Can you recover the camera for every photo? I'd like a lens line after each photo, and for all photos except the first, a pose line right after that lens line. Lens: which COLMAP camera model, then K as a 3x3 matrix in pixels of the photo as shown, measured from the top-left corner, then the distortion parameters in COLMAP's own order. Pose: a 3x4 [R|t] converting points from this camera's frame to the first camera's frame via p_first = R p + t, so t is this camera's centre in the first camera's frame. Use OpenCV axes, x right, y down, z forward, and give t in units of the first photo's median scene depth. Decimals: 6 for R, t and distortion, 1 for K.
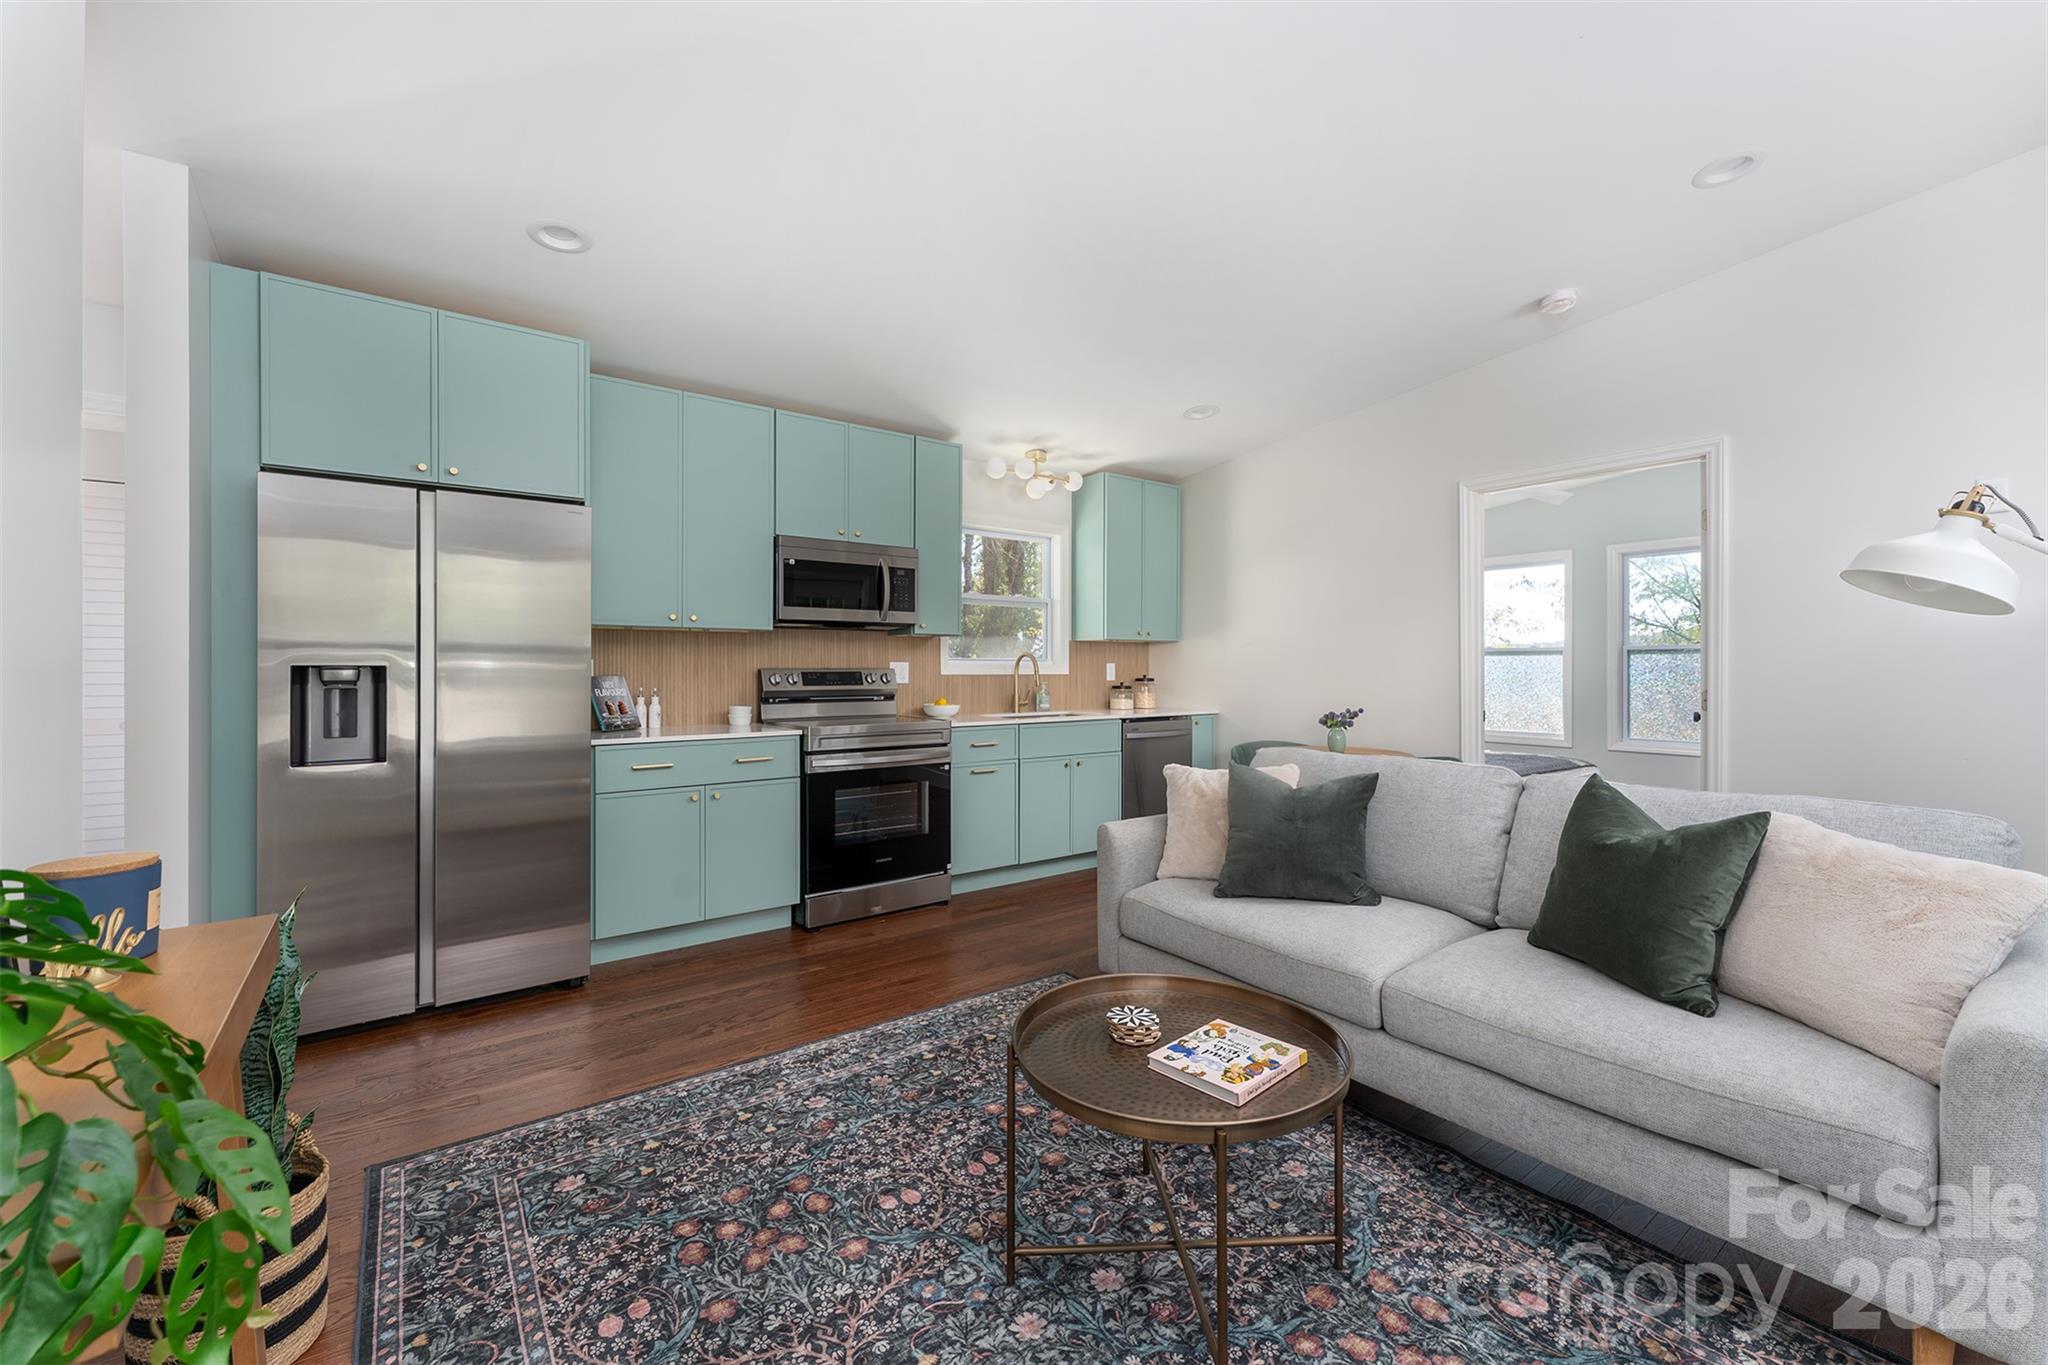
lens RADIAL K [[811.0, 0, 1041.0], [0, 811.0, 670.3], [0, 0, 1]] dist [0.011028, 0.000221]
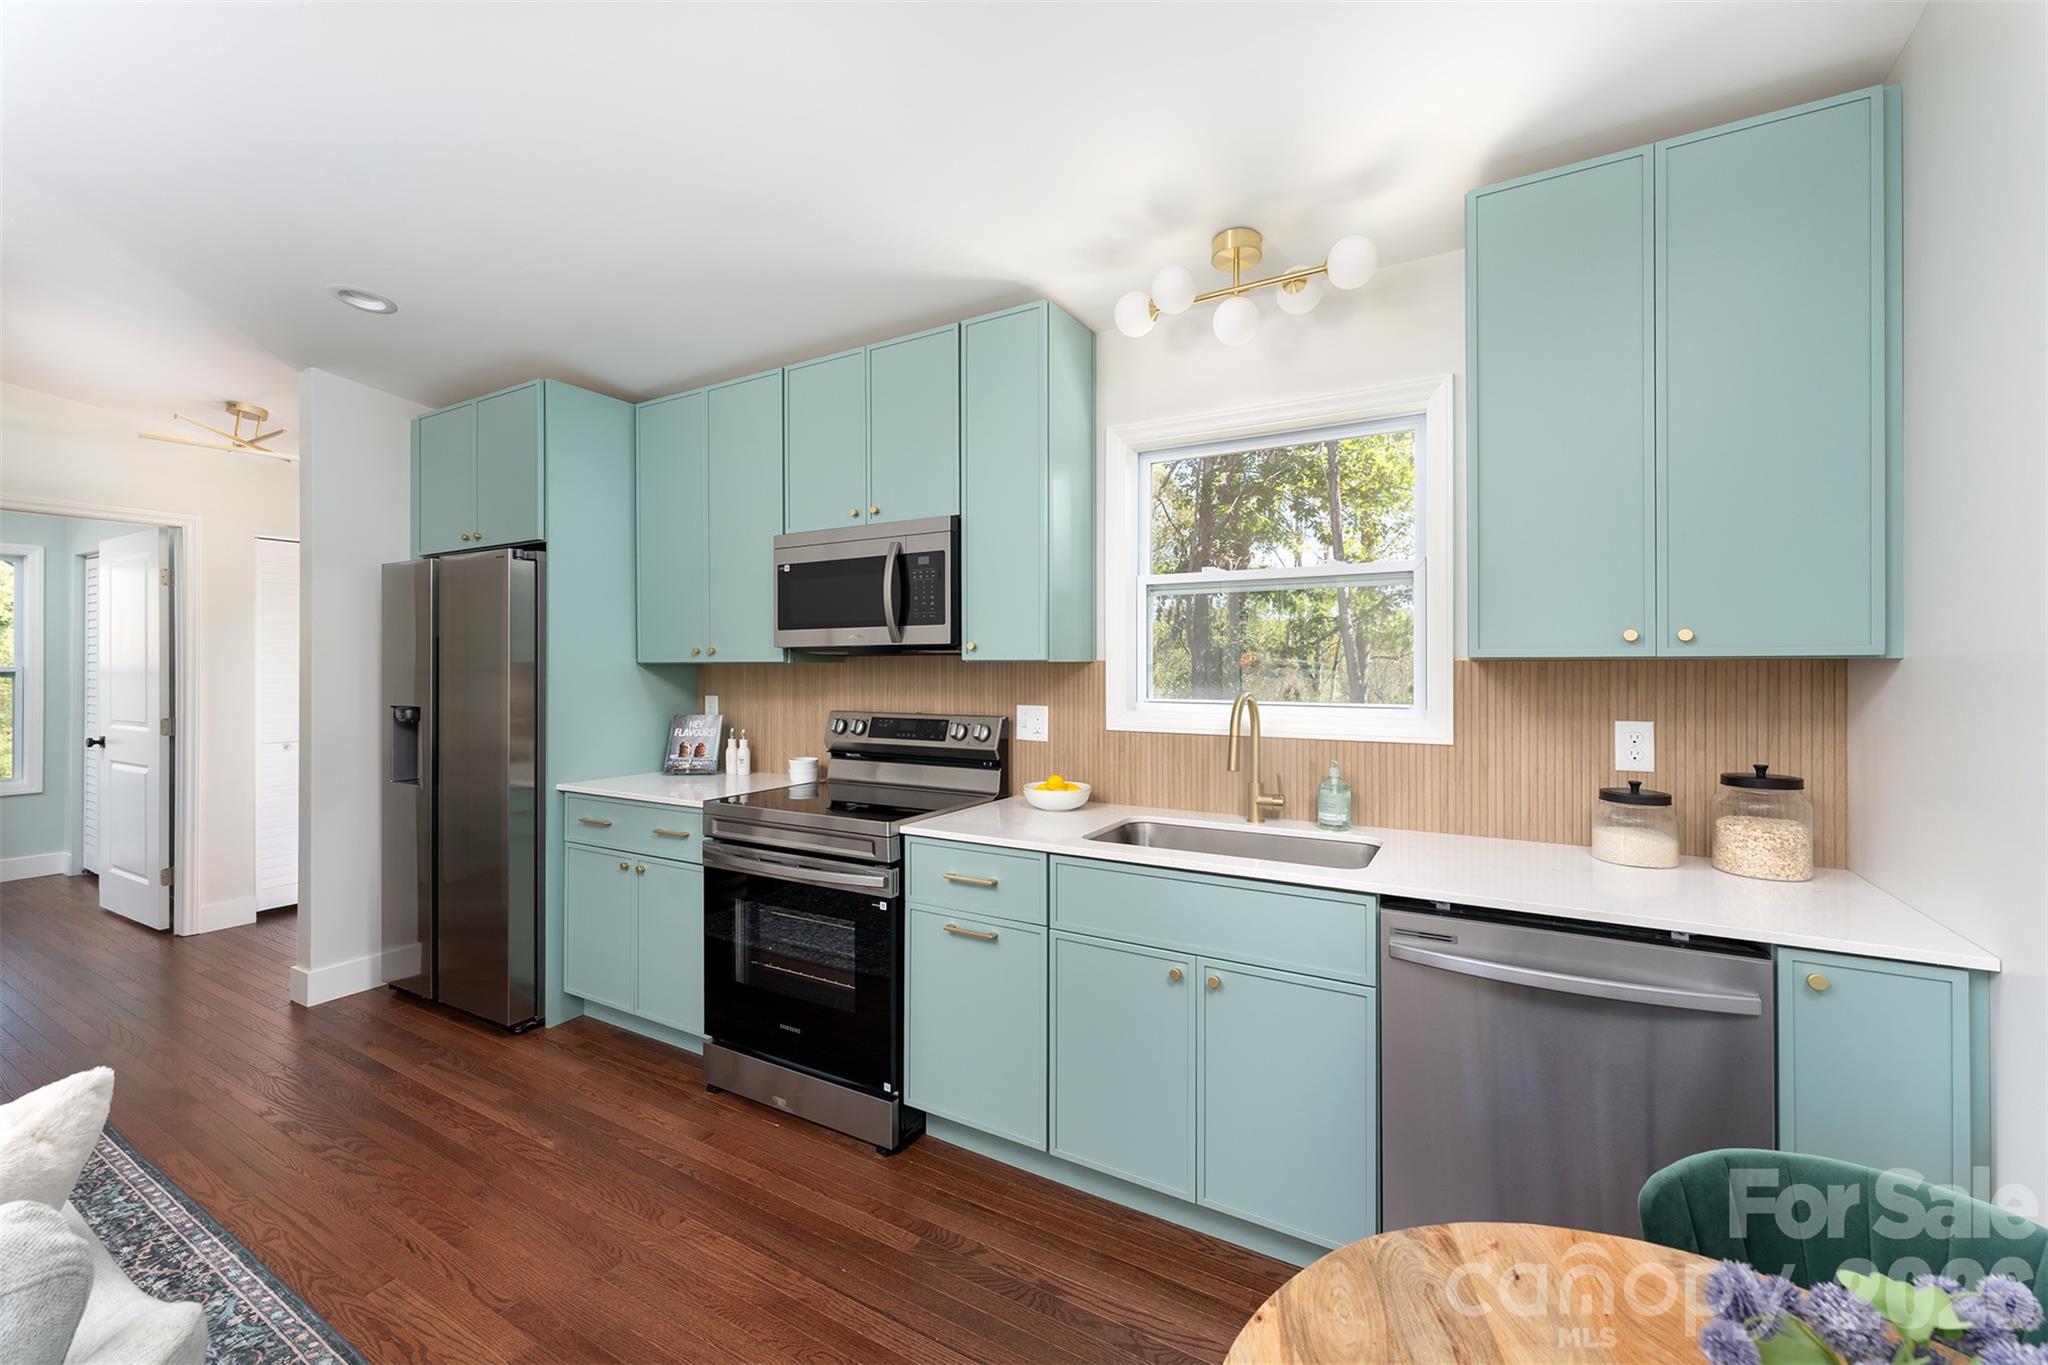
lens RADIAL K [[811.0, 0, 1017.7], [0, 811.0, 675.1], [0, 0, 1]] dist [0.011028, 0.000221]
pose [[0.367944, 0.001174, -0.929847, 0.409903], [-0.007040, 0.999974, -0.001523, -0.034469], [0.929821, 0.007106, 0.367943, 0.837219]]
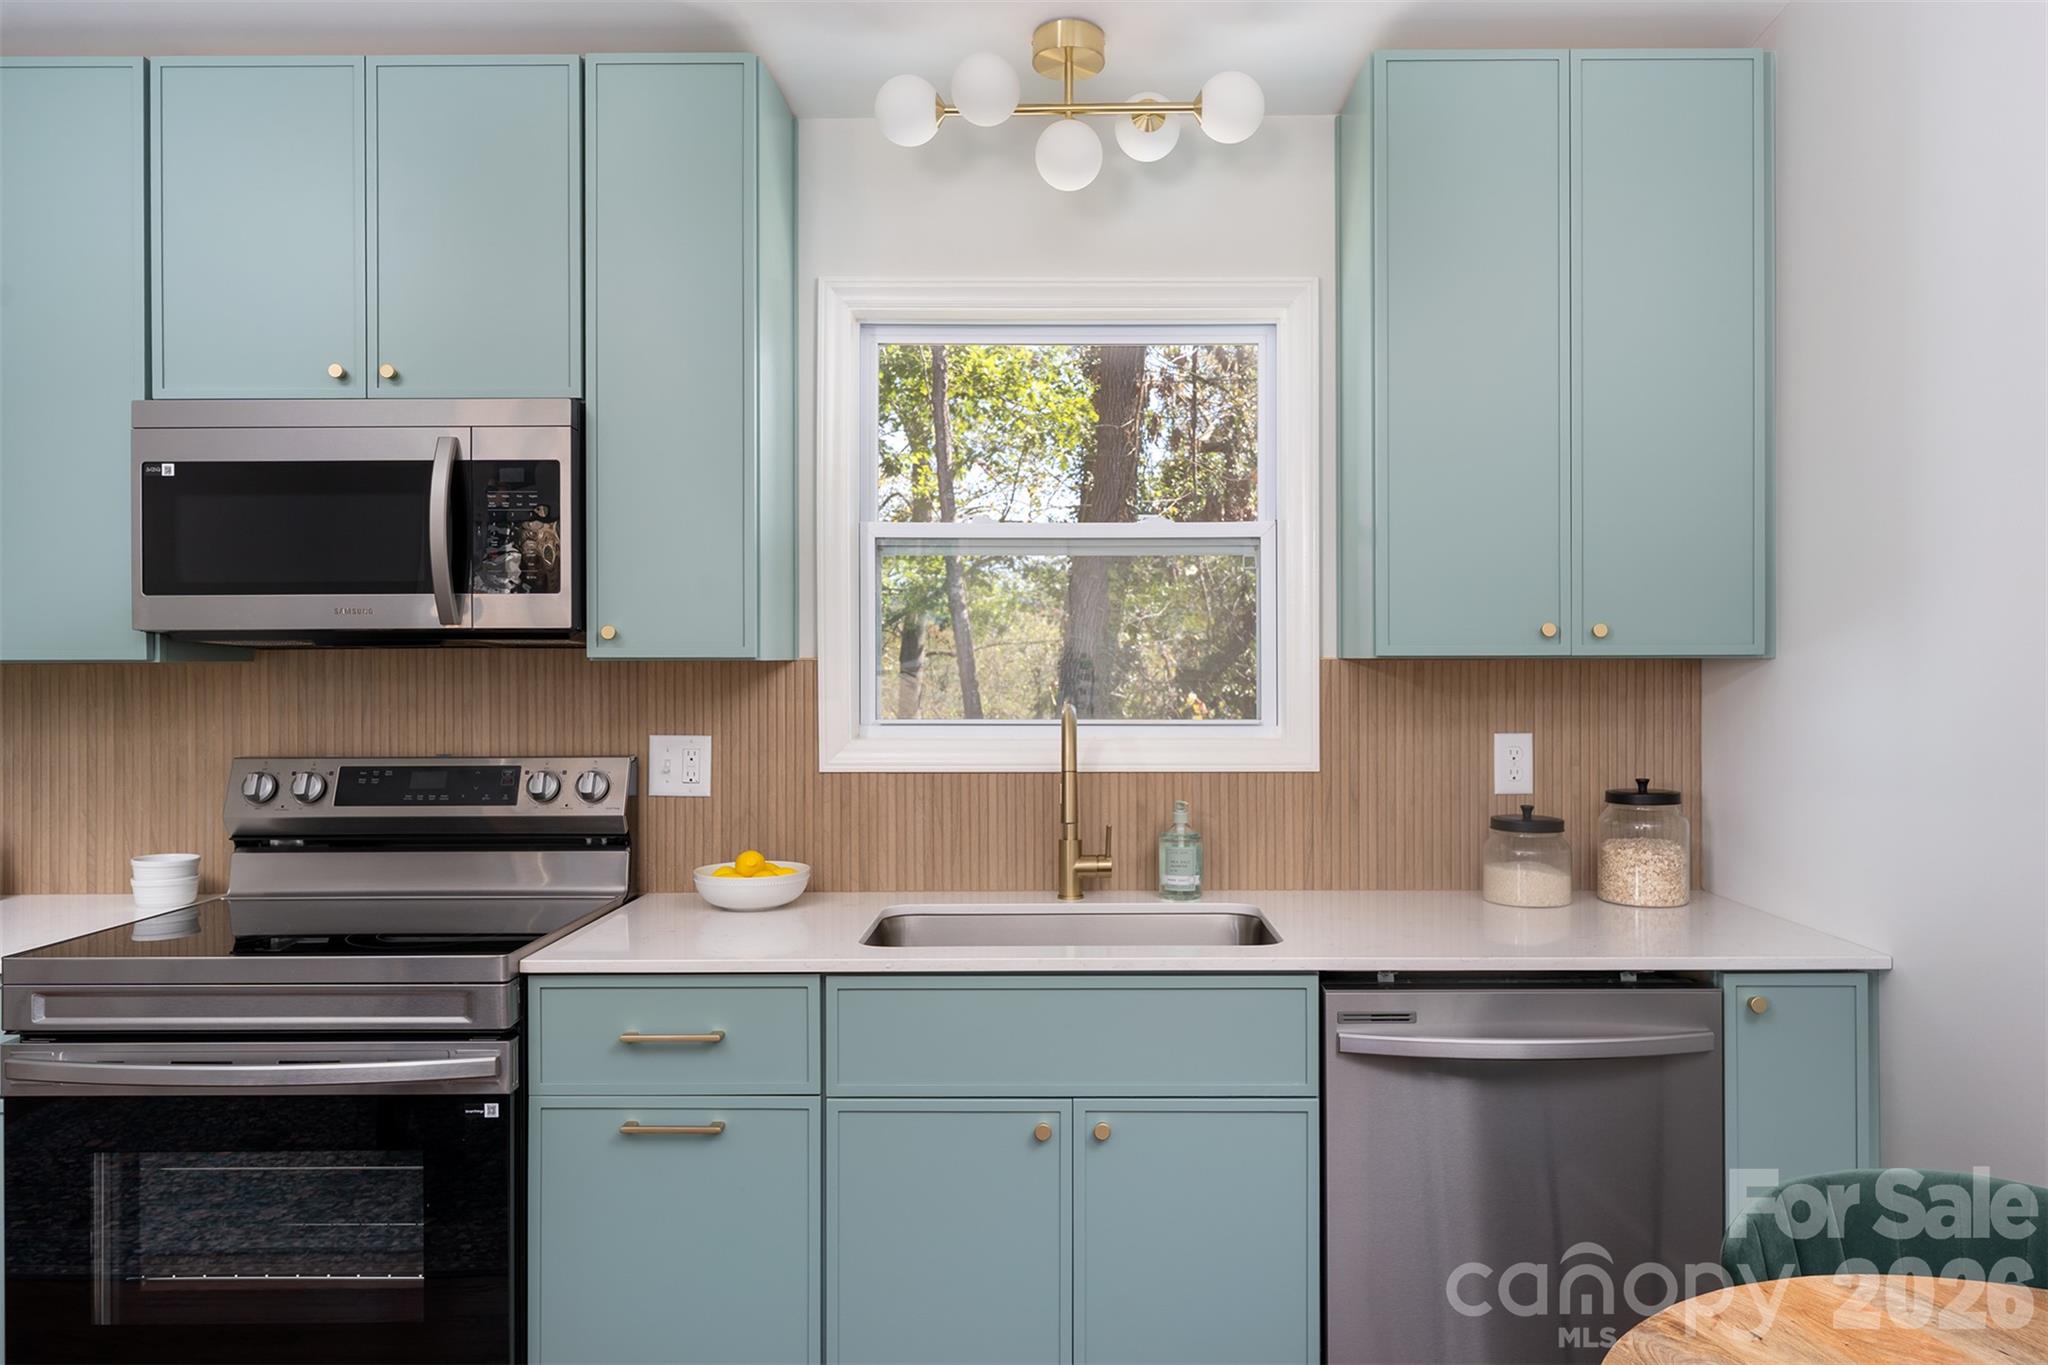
lens RADIAL K [[1380.0, 0, 1034.7], [0, 1380.0, 682.7], [0, 0, 1]] dist [0.016023, -0.010161]
pose [[0.773929, -0.003765, -0.633262, 0.345599], [0.002160, 0.999992, -0.003306, -0.033374], [0.633269, 0.001191, 0.773931, 0.694601]]
